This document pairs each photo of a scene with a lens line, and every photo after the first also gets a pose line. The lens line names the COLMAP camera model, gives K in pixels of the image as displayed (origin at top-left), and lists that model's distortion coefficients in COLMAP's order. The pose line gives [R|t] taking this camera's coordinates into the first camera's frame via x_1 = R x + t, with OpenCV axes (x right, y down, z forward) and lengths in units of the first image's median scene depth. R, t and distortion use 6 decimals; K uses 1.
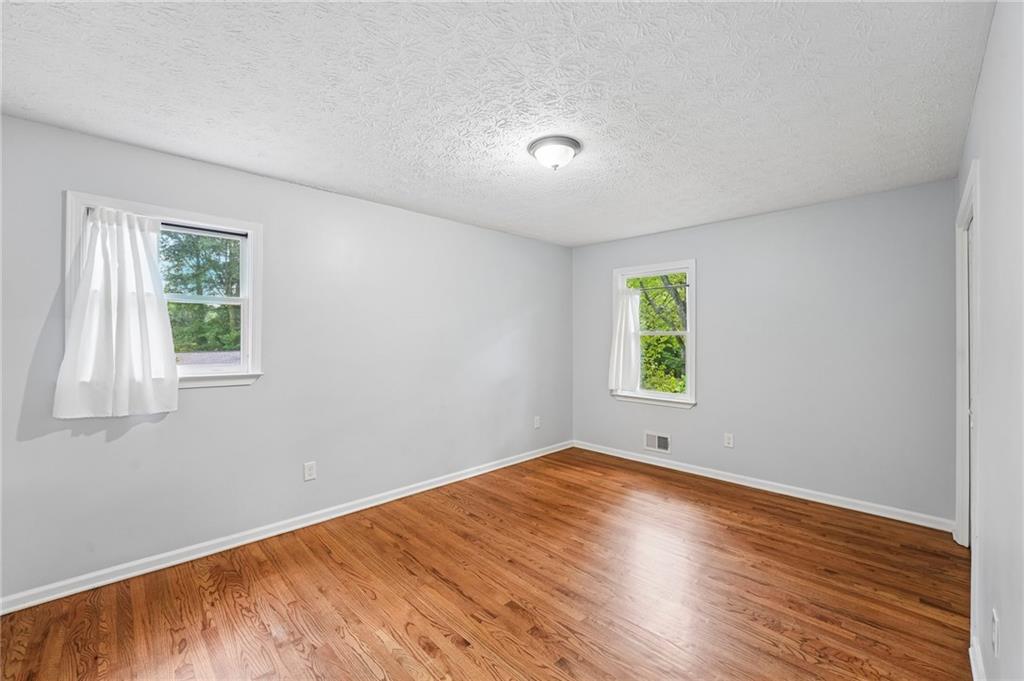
lens RADIAL K [[417.6, 0, 510.0], [0, 417.6, 334.8], [0, 0, 1]] dist [-0.030007, 0.004161]
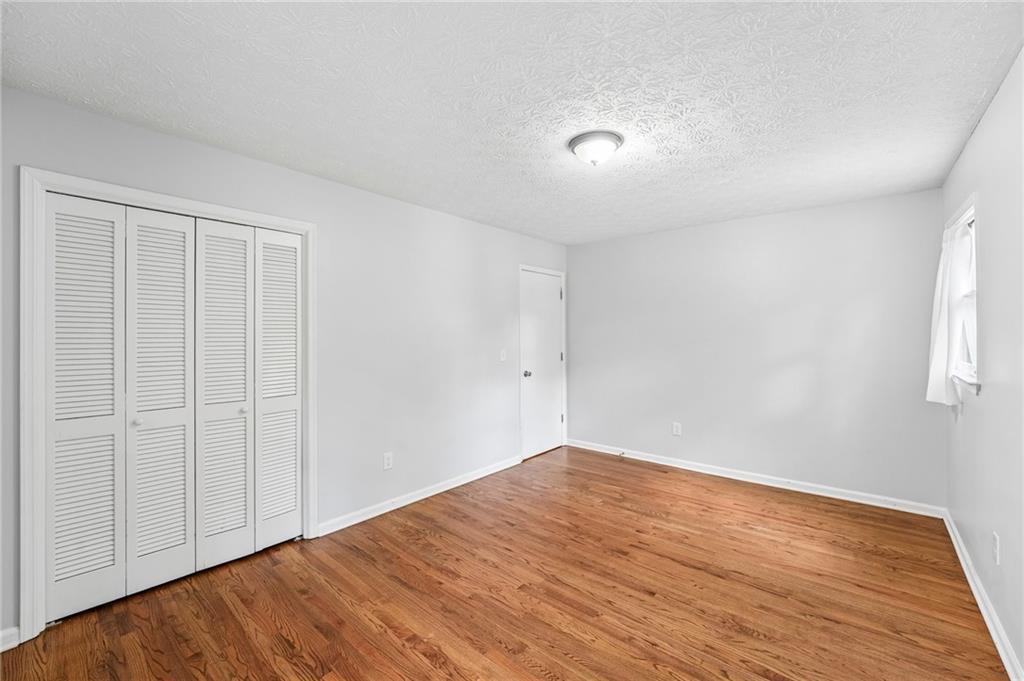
lens RADIAL K [[422.6, 0, 504.6], [0, 422.6, 332.4], [0, 0, 1]] dist [-0.024508, 0.000404]
pose [[-0.997571, 0.002666, -0.069602, 0.385687], [0.002644, 0.999996, 0.000408, -0.006394], [0.069603, 0.000223, -0.997575, 1.921857]]
